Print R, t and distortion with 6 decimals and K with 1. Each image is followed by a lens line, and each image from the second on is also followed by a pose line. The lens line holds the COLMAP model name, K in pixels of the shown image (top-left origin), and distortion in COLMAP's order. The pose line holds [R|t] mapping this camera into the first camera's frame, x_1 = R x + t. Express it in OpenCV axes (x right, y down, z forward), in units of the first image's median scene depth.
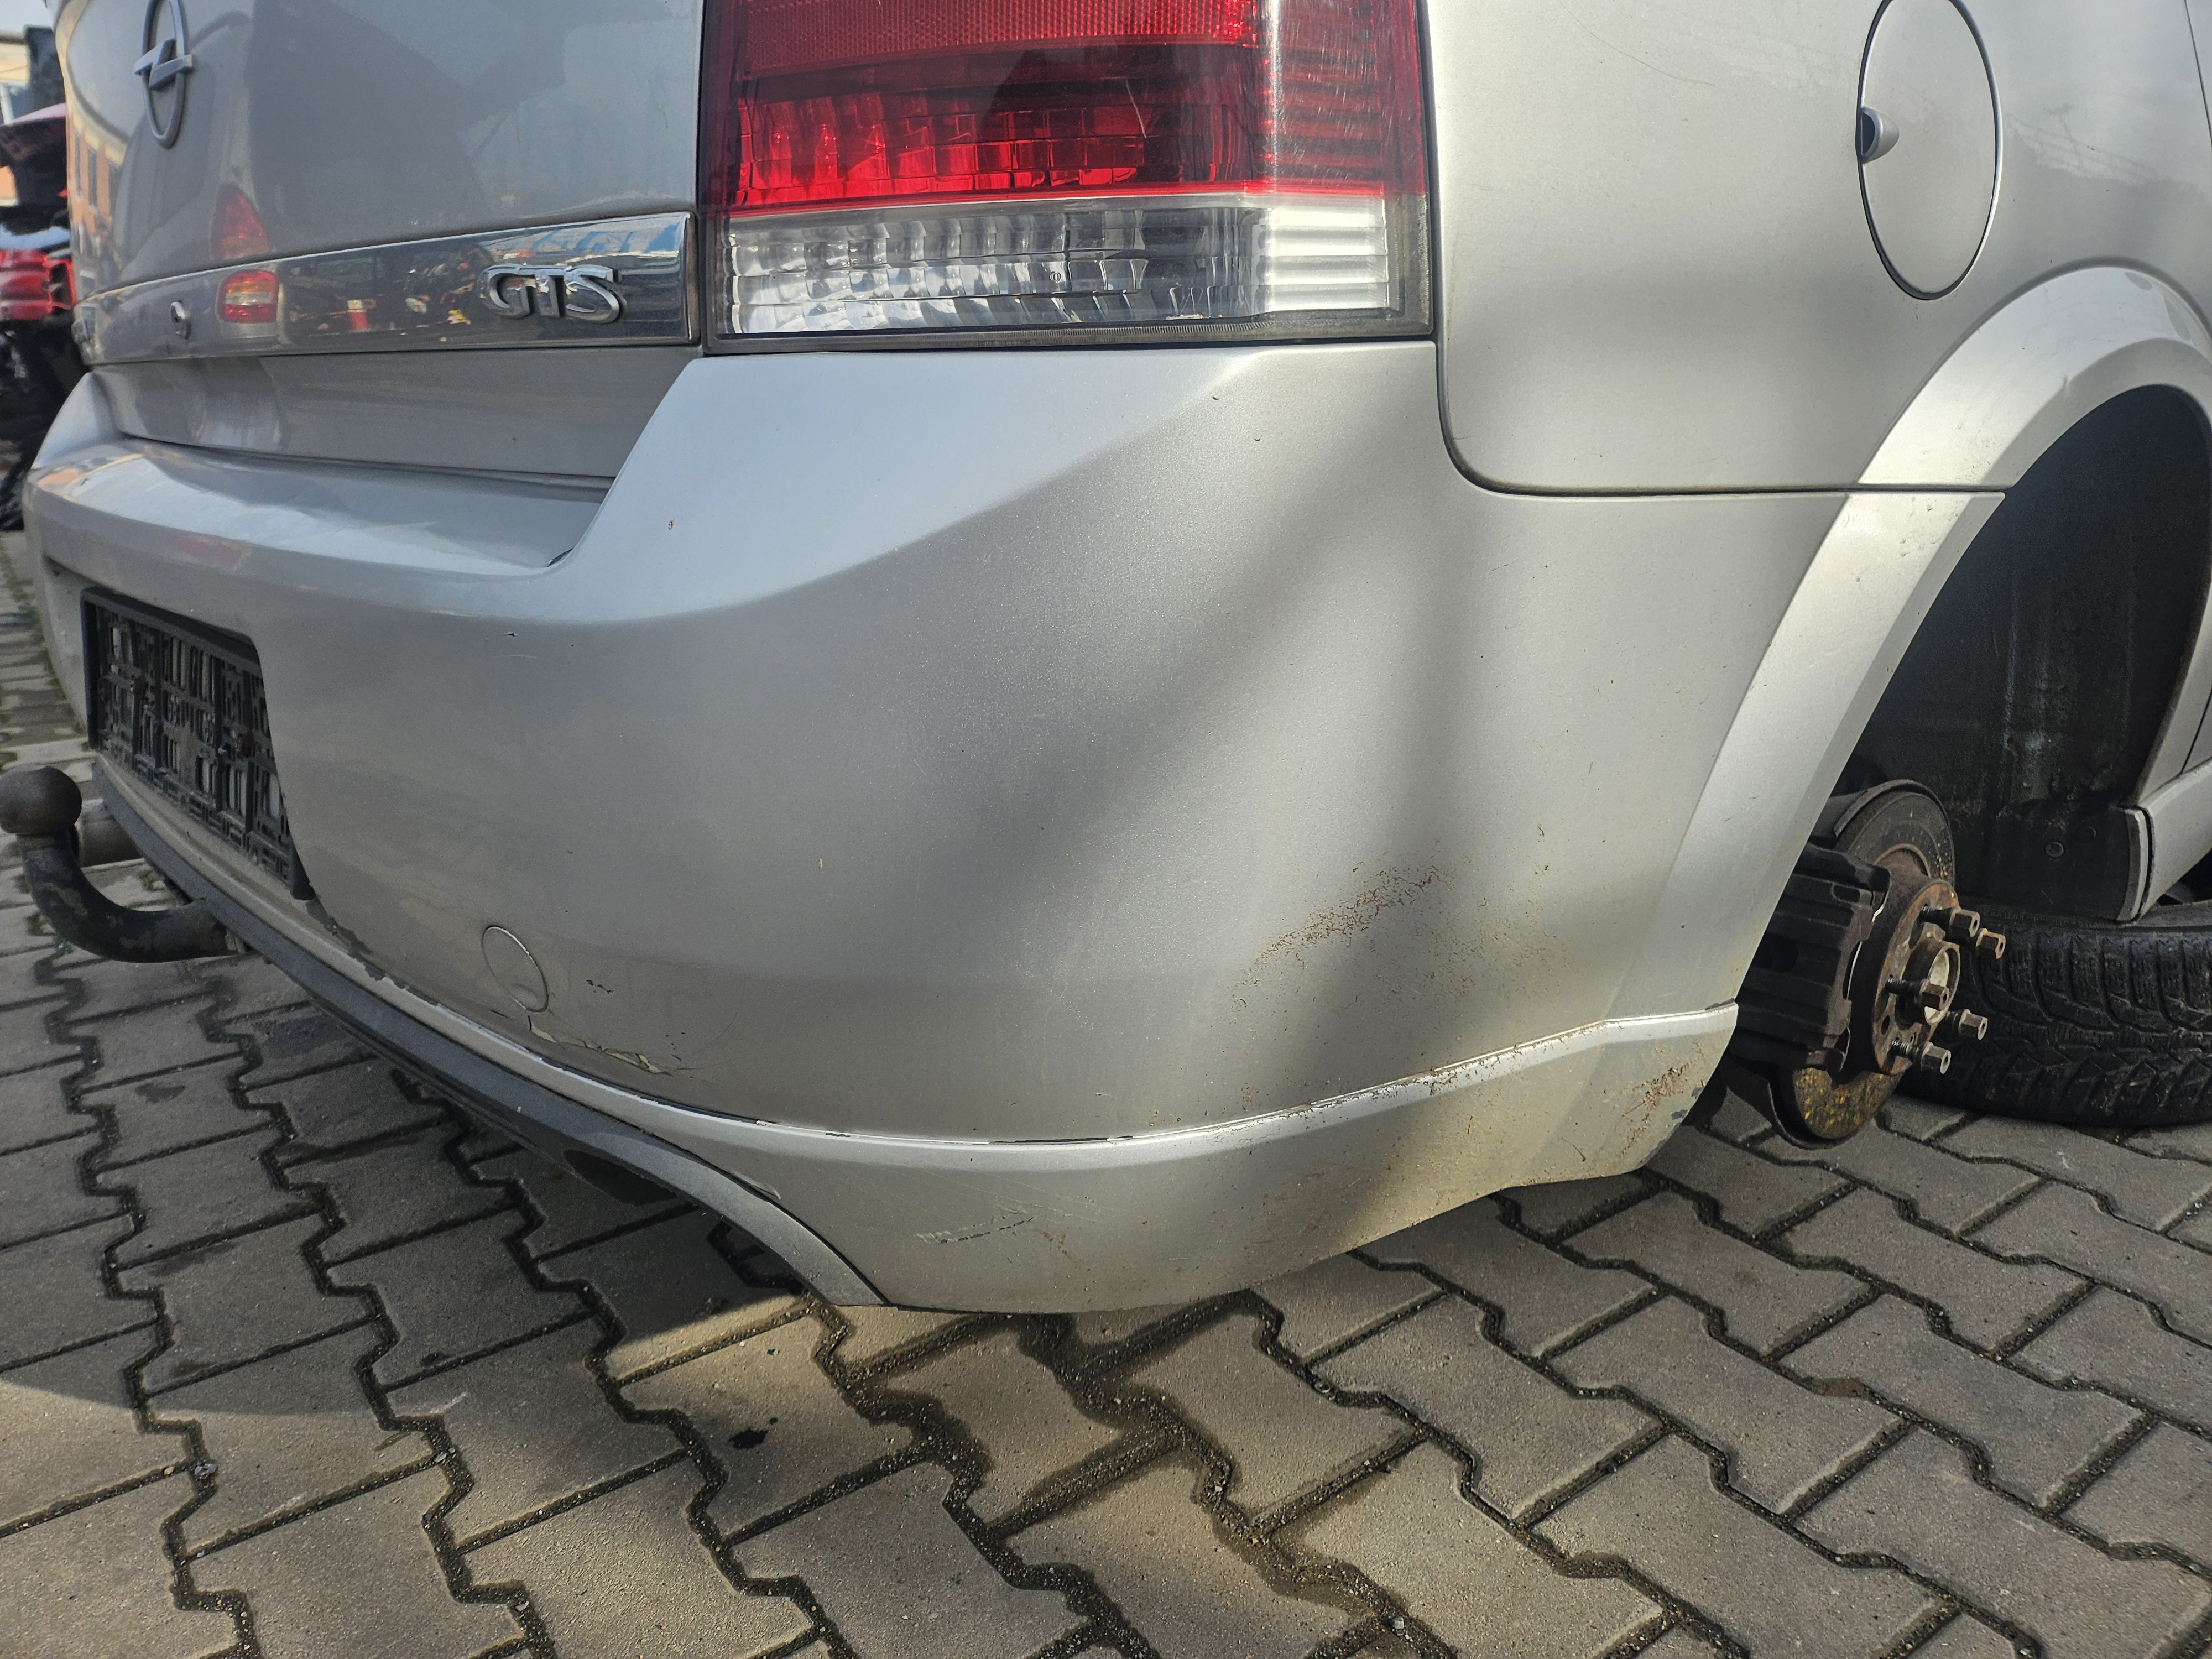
lens RADIAL K [[1556.5, 0, 1122.9], [0, 1556.5, 821.1], [0, 0, 1]] dist [0.059819, -0.067587]
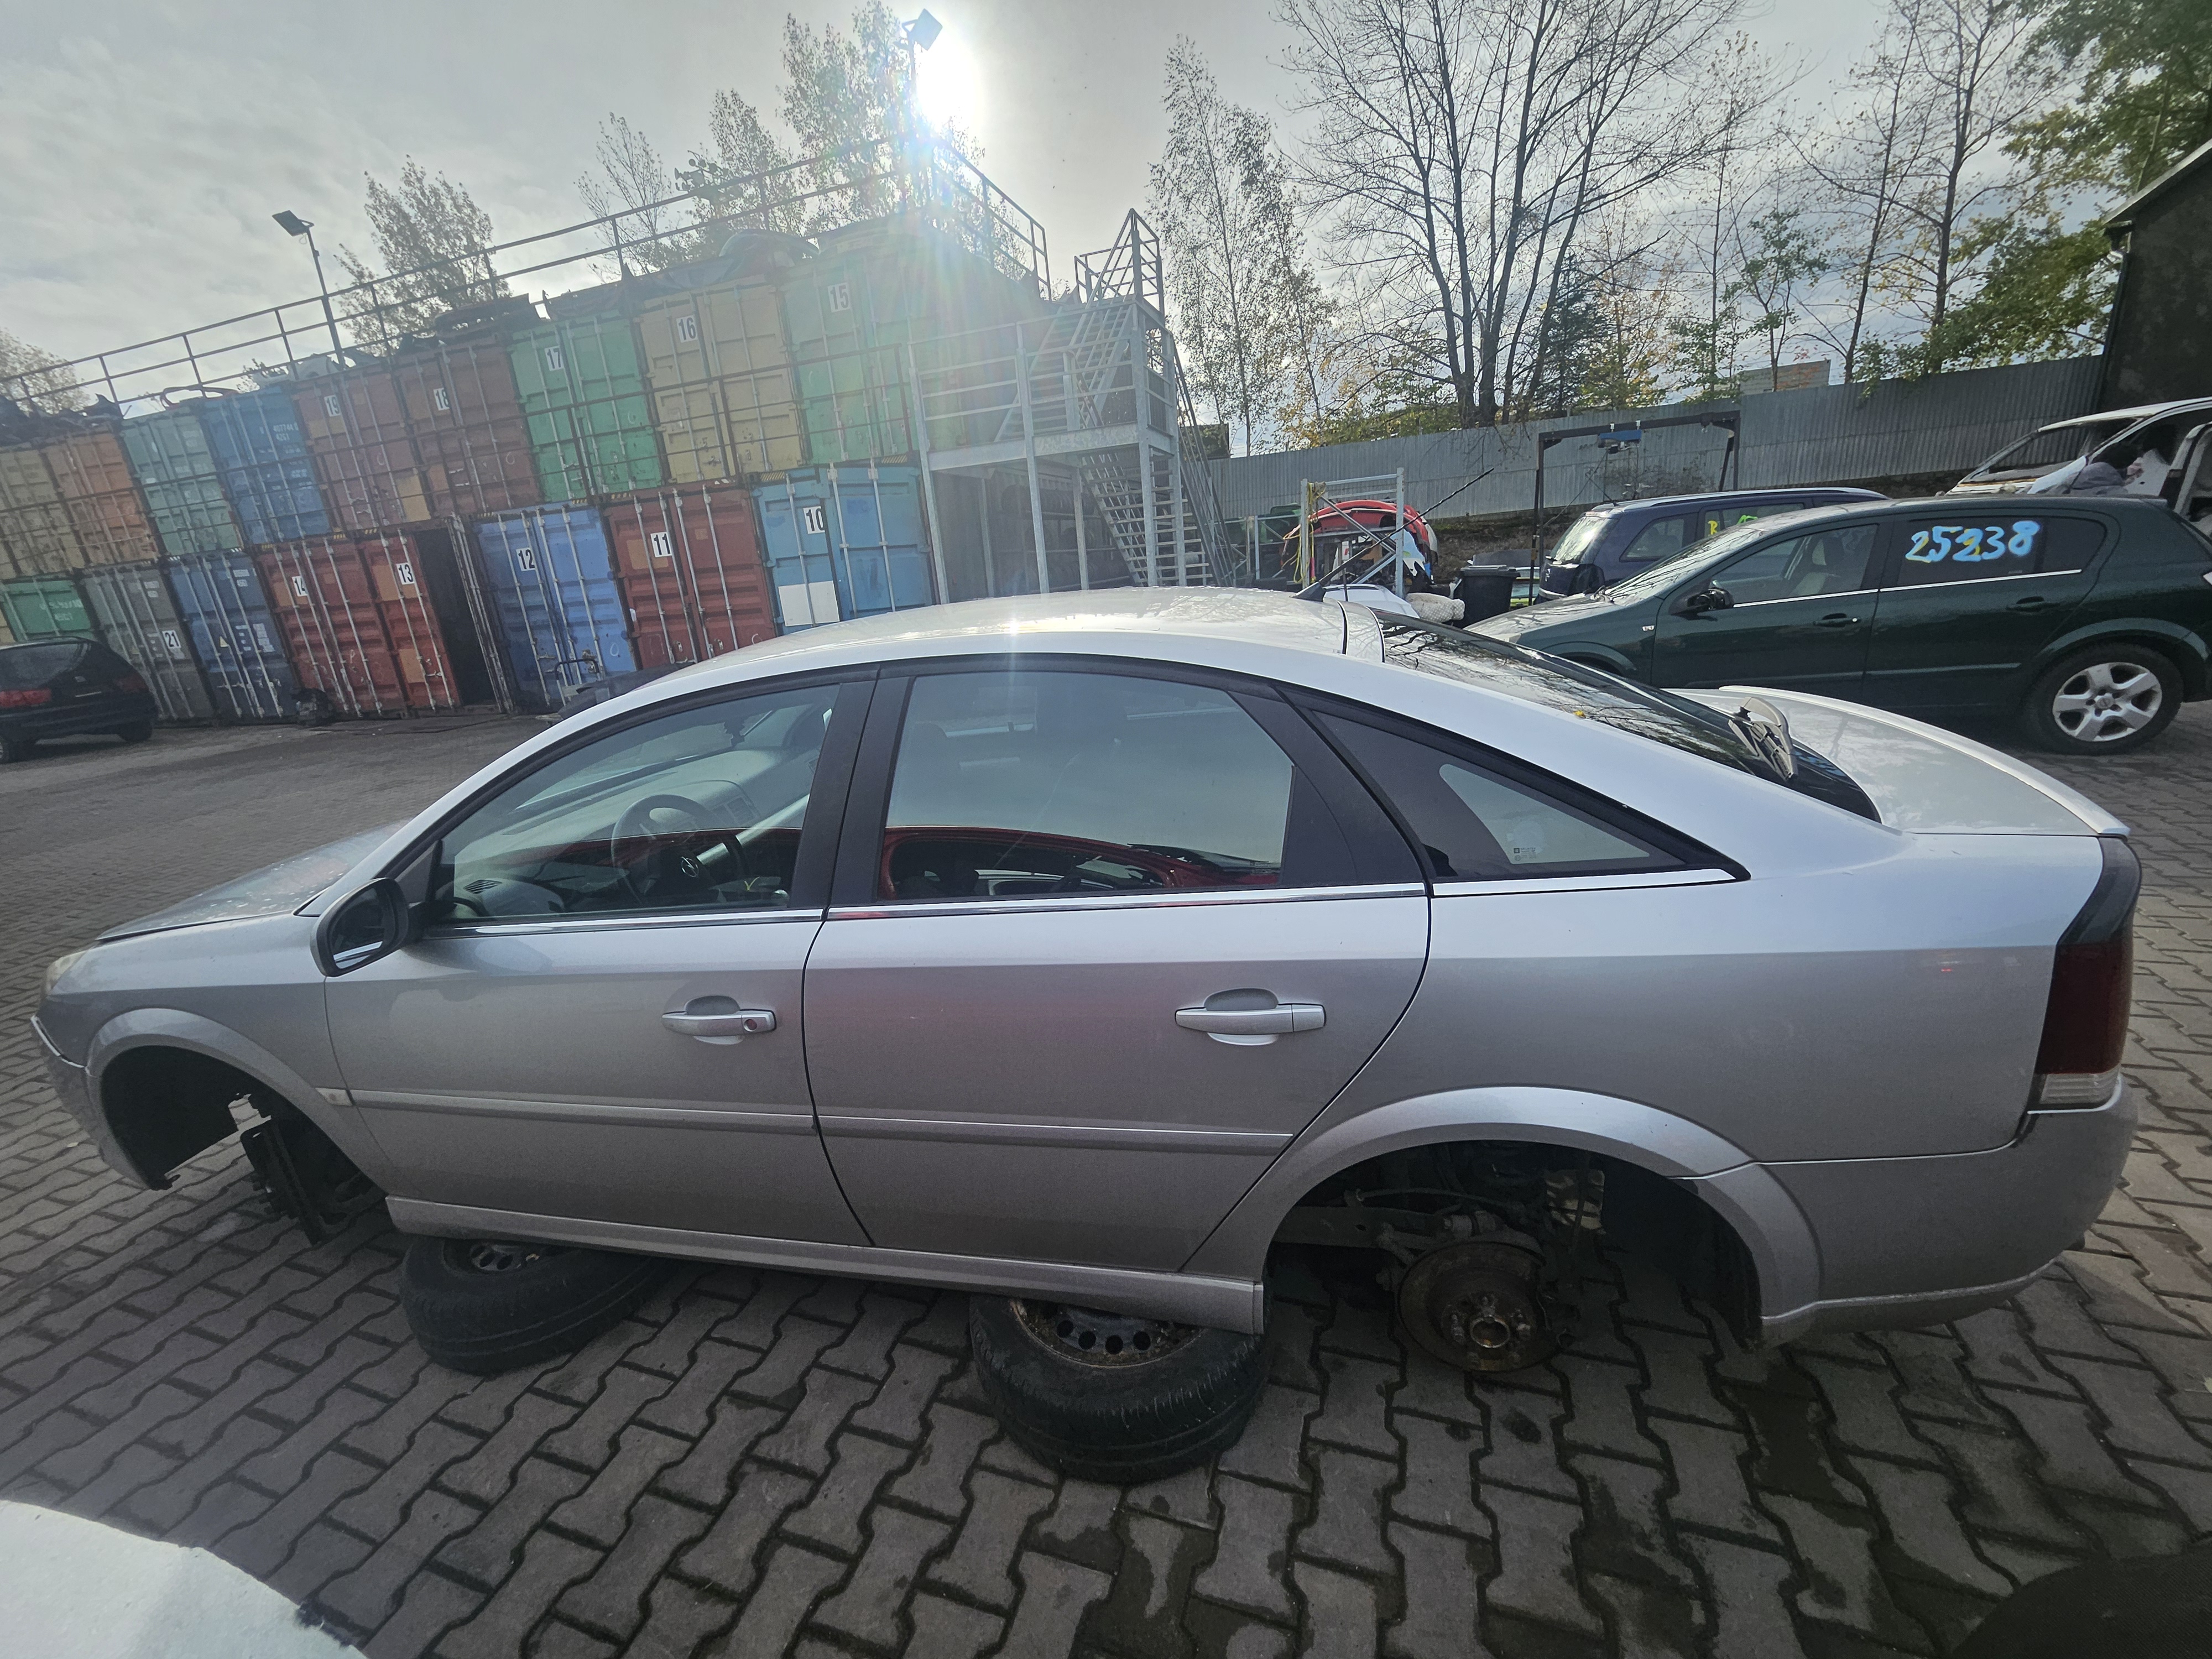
lens RADIAL K [[874.7, 0, 1097.6], [0, 874.7, 822.3], [0, 0, 1]] dist [-0.010737, 0.000783]
pose [[-0.563660, -0.182444, 0.805606, -0.833338], [0.325492, 0.847329, 0.419630, -1.292933], [-0.759172, 0.498747, -0.418221, 2.248254]]
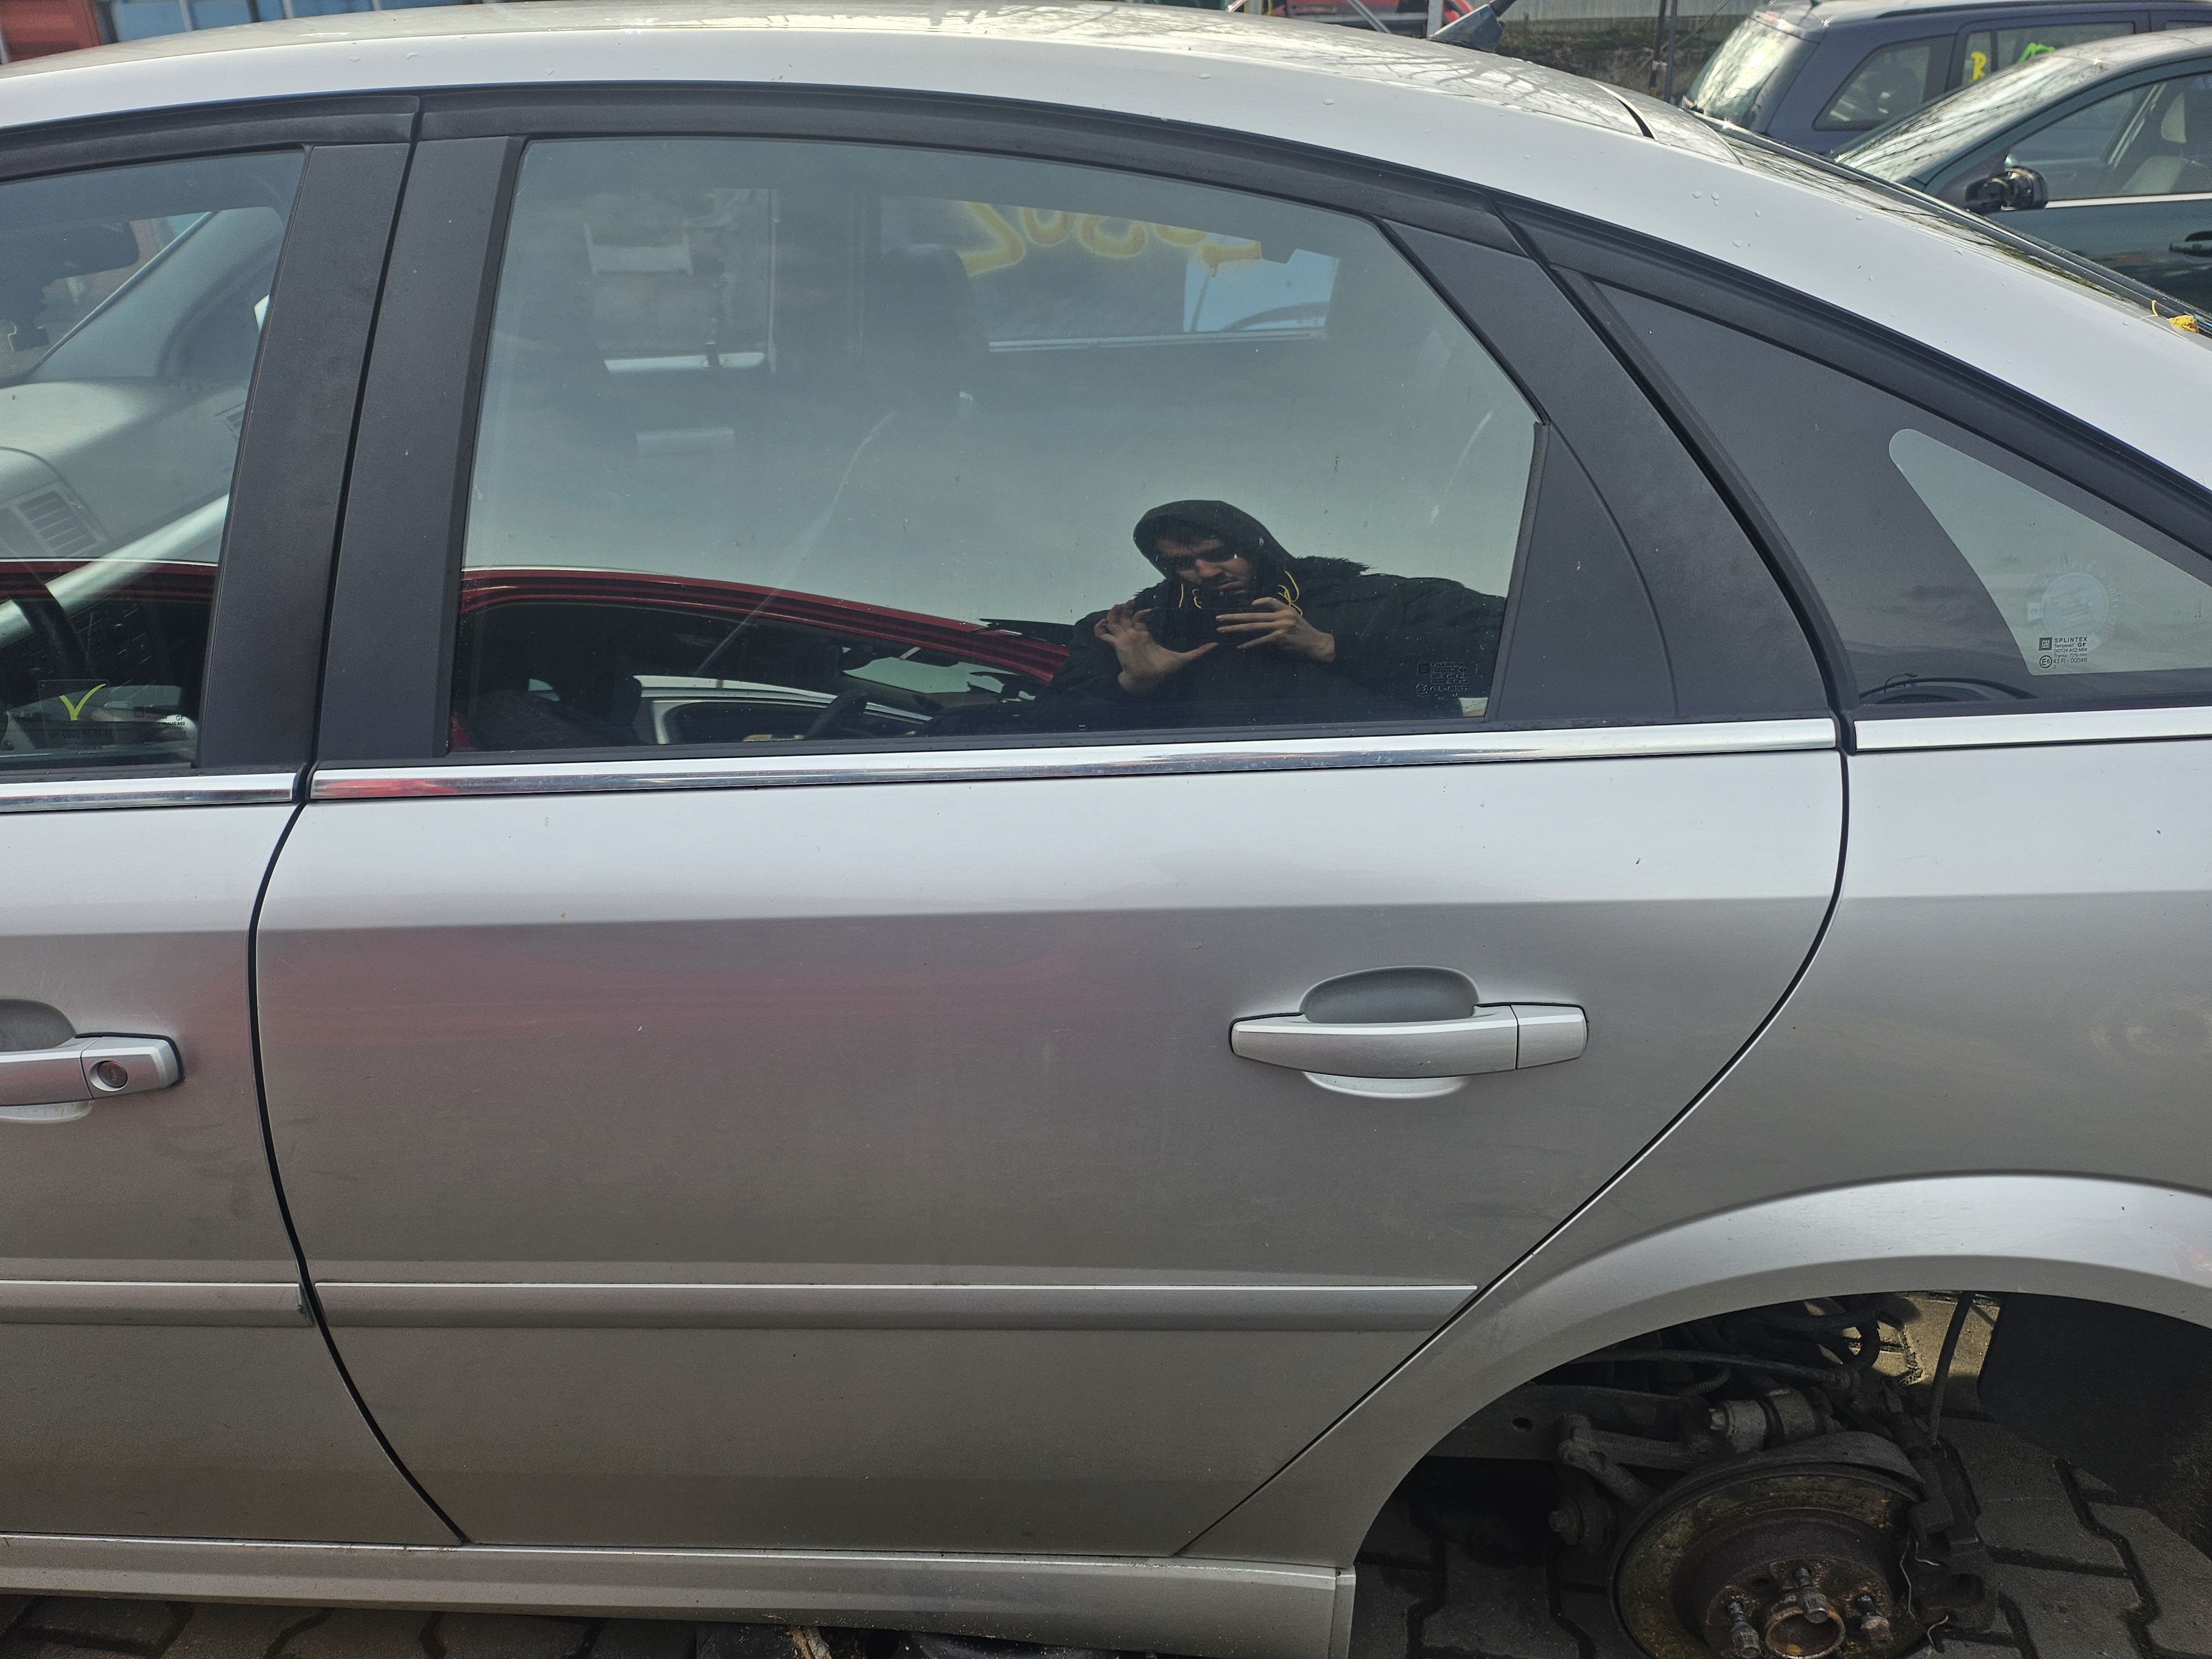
lens RADIAL K [[1556.5, 0, 1100.4], [0, 1556.5, 867.6], [0, 0, 1]] dist [0.059819, -0.067587]
pose [[-0.690578, -0.312784, 0.652126, -0.534773], [0.229772, 0.760061, 0.607875, -1.183040], [-0.685789, 0.569625, -0.453012, 2.206914]]
